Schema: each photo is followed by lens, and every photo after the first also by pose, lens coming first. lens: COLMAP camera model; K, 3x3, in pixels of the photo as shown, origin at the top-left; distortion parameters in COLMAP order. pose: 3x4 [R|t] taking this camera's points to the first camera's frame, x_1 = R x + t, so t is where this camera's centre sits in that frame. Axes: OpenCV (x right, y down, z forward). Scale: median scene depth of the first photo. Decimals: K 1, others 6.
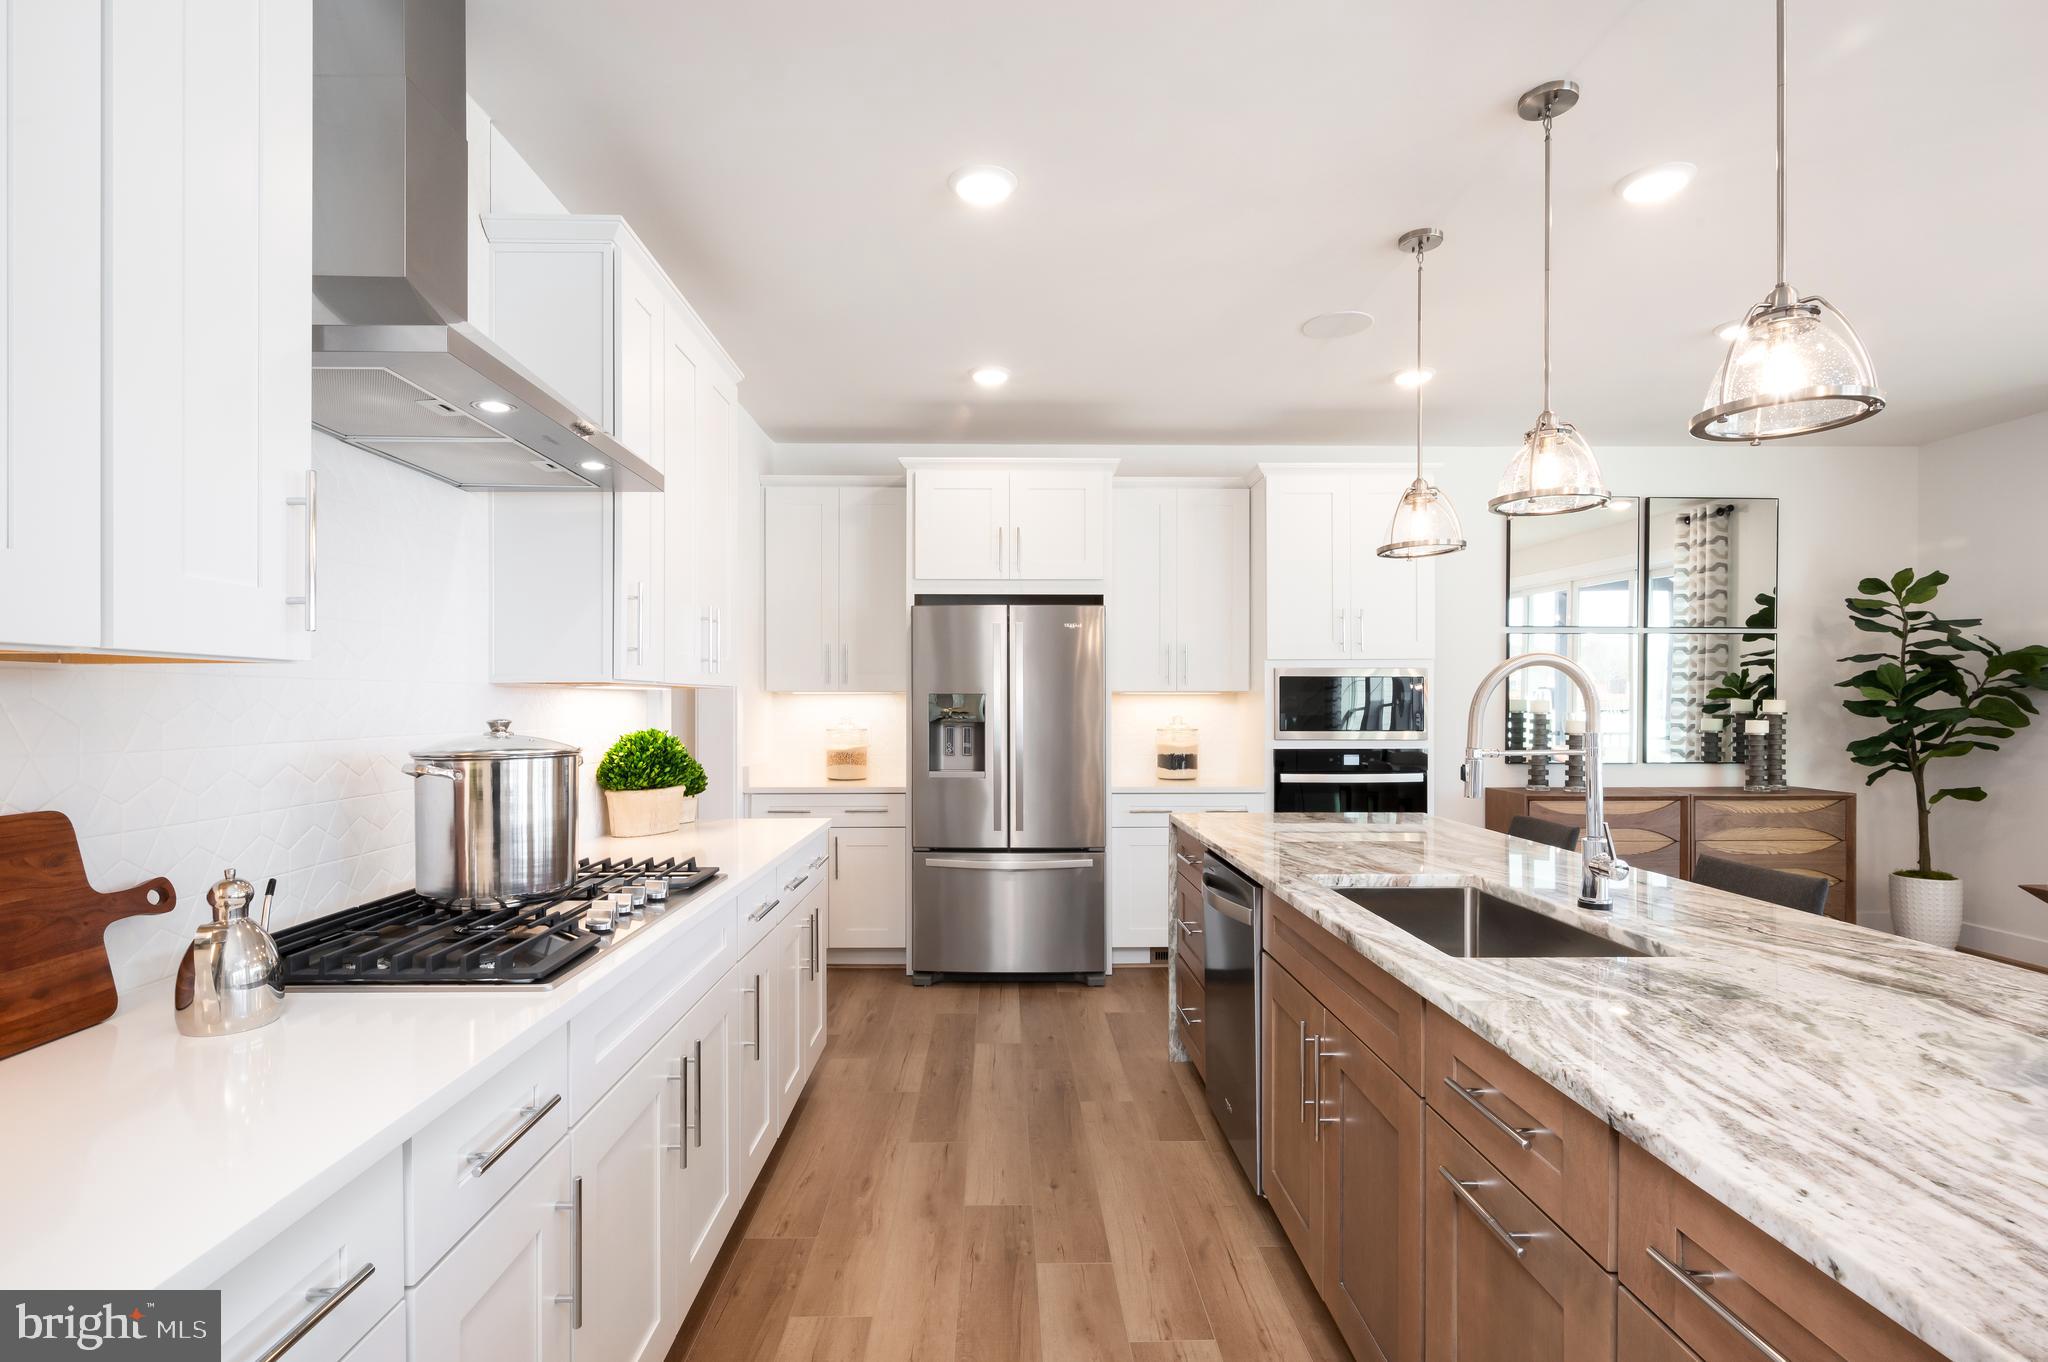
lens RADIAL K [[974.1, 0, 1014.7], [0, 974.1, 706.6], [0, 0, 1]] dist [-0.000968, 0.000382]
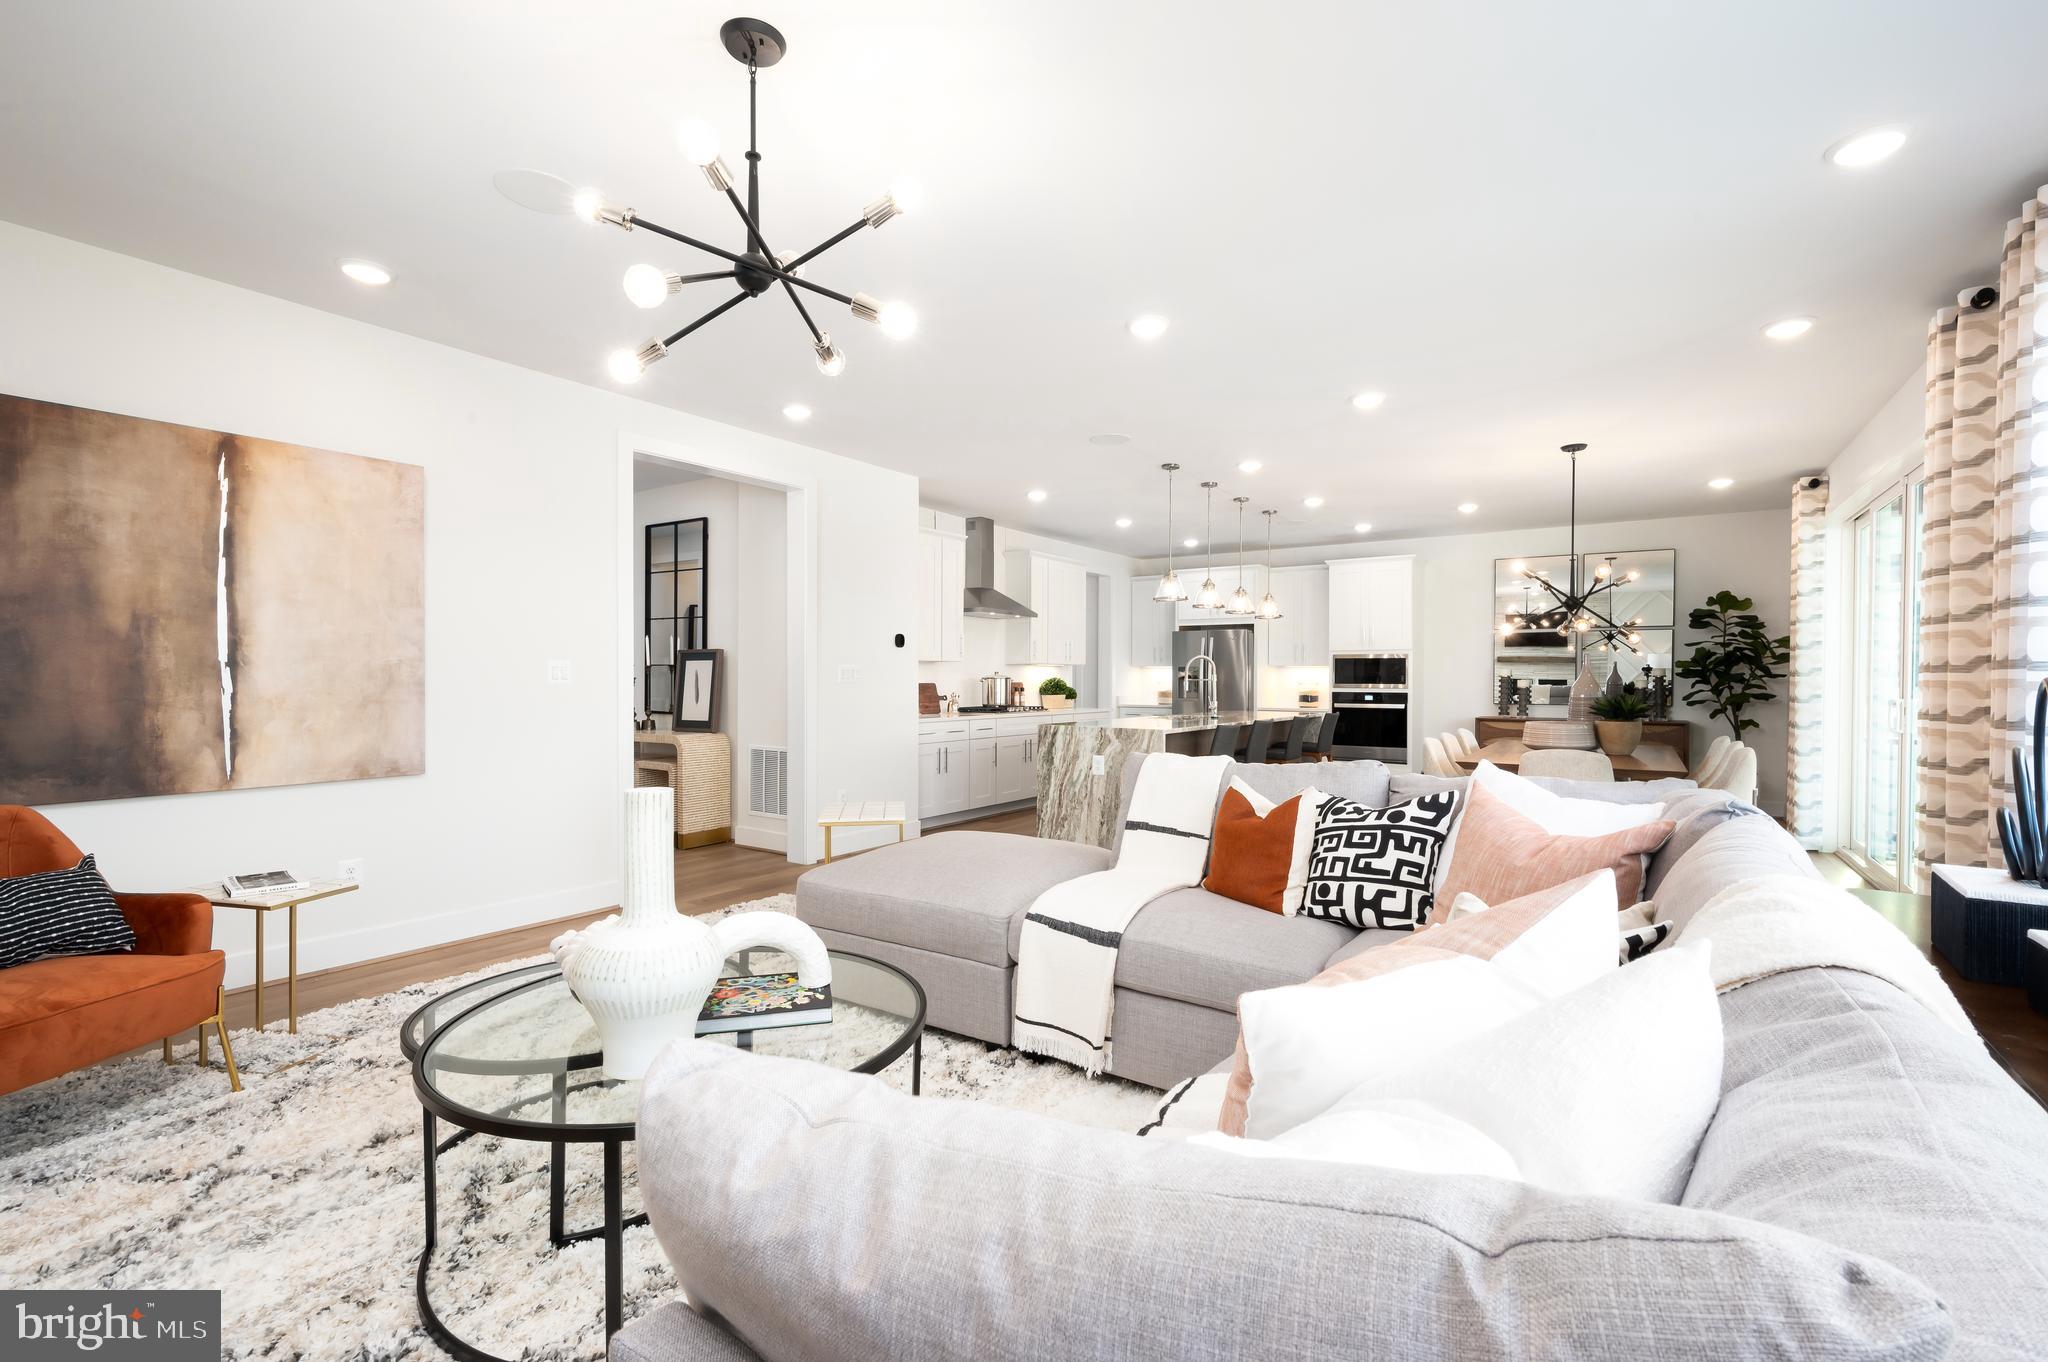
lens RADIAL K [[896.0, 0, 1024.0], [0, 896.0, 681.0], [0, 0, 1]] dist [0.000930, 0.000094]
pose [[0.815962, 0.003996, -0.578091, 0.920639], [-0.005349, 0.999985, -0.000638, 0.025974], [0.578080, 0.003613, 0.815972, -1.095130]]
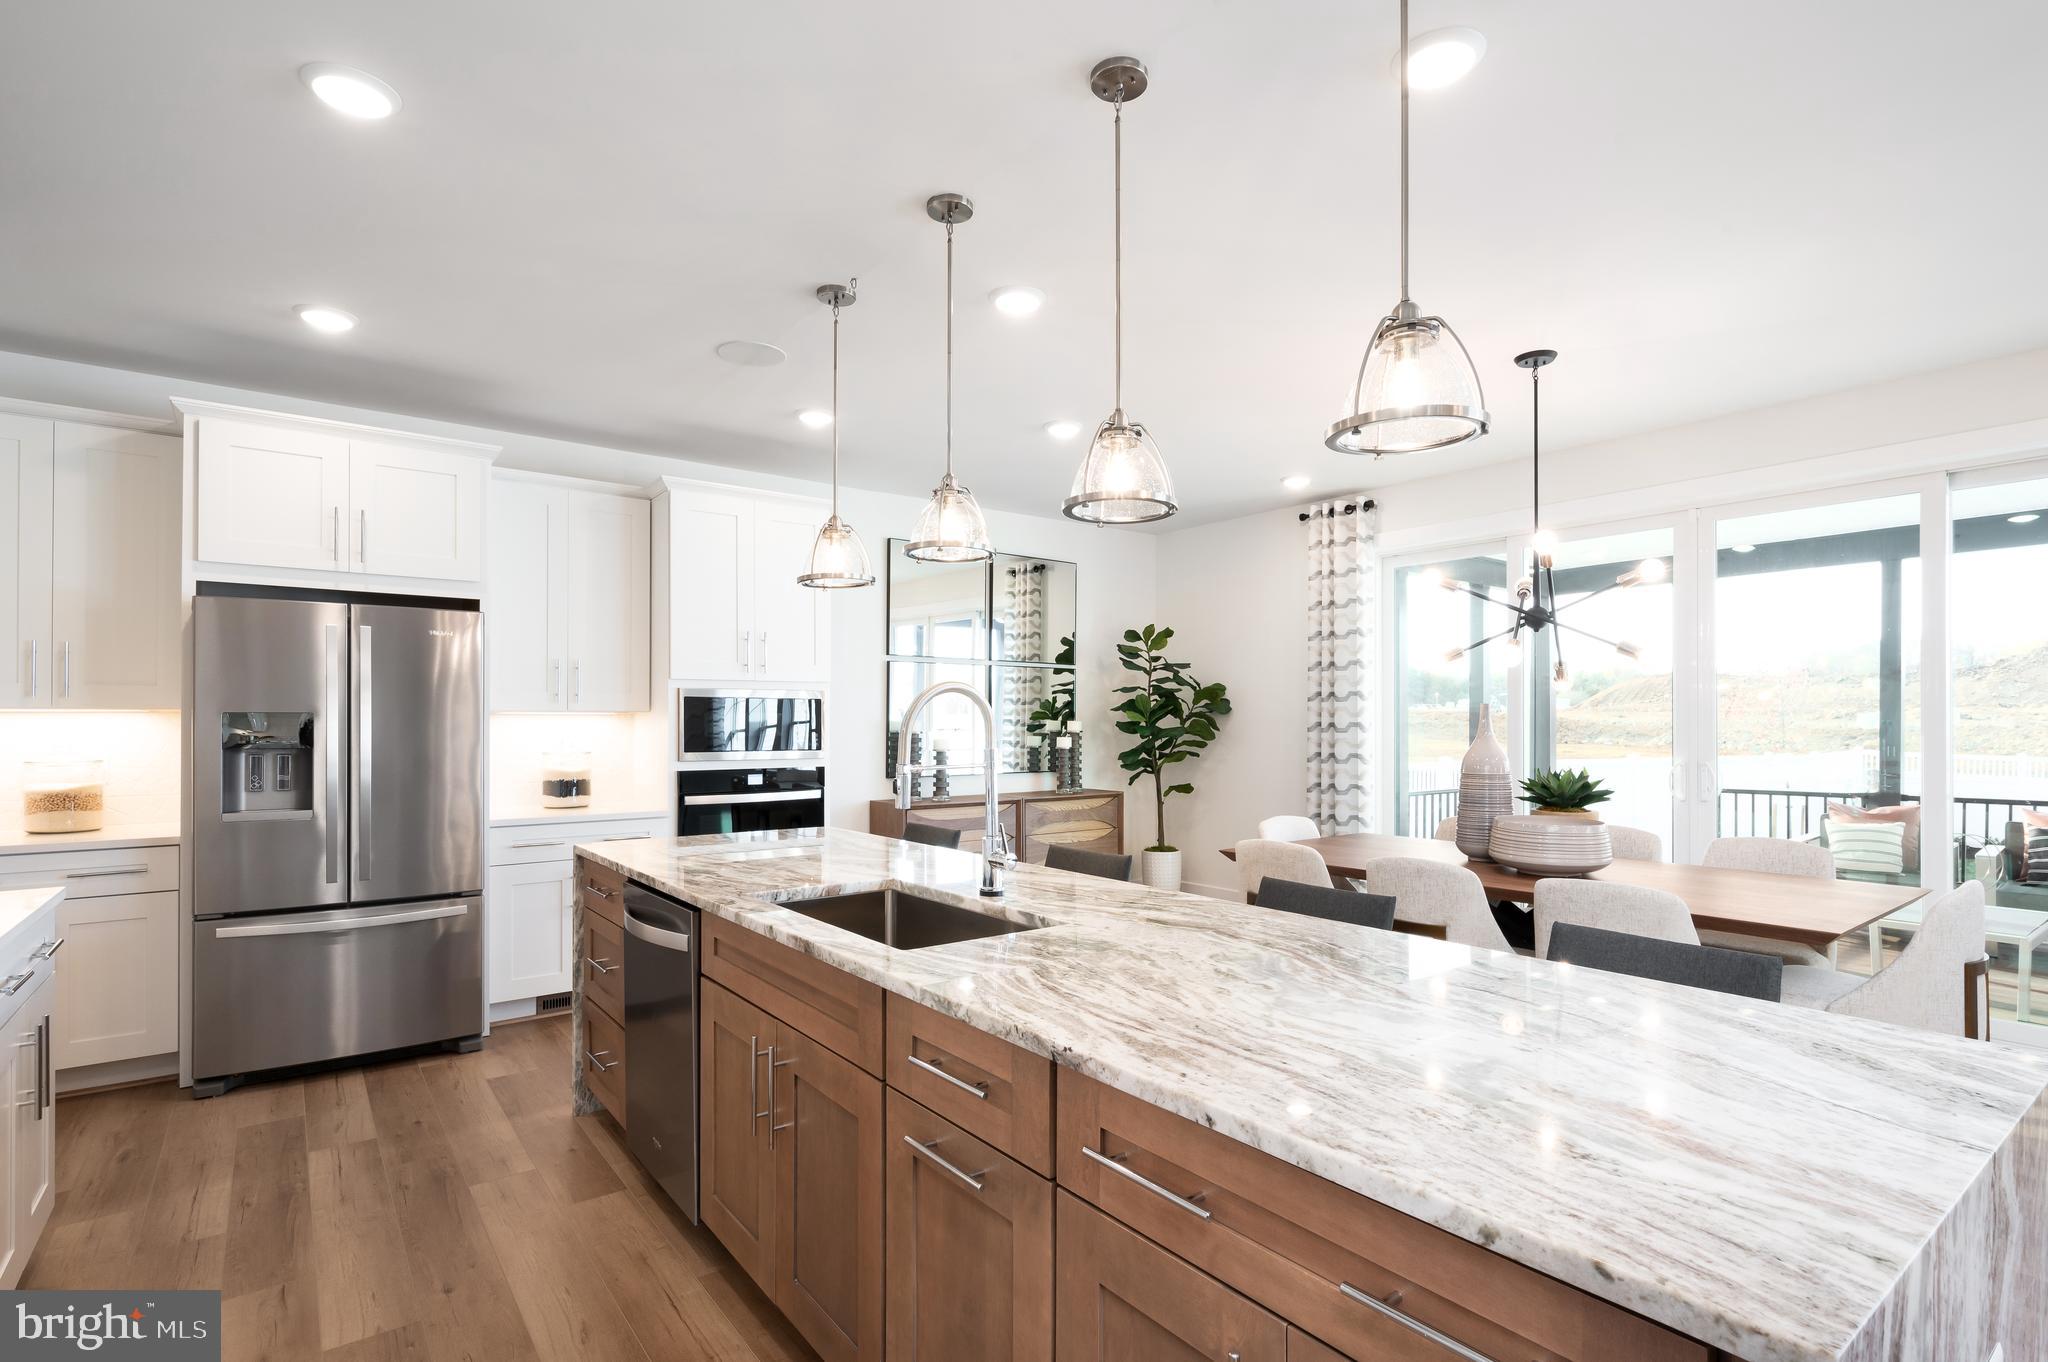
lens RADIAL K [[986.0, 0, 1034.2], [0, 986.0, 719.6], [0, 0, 1]] dist [0.000172, -0.000141]
pose [[0.800571, 0.001638, 0.599236, -0.042234], [0.002834, 0.999975, -0.006520, -0.000621], [-0.599231, 0.006918, 0.800546, -0.002019]]
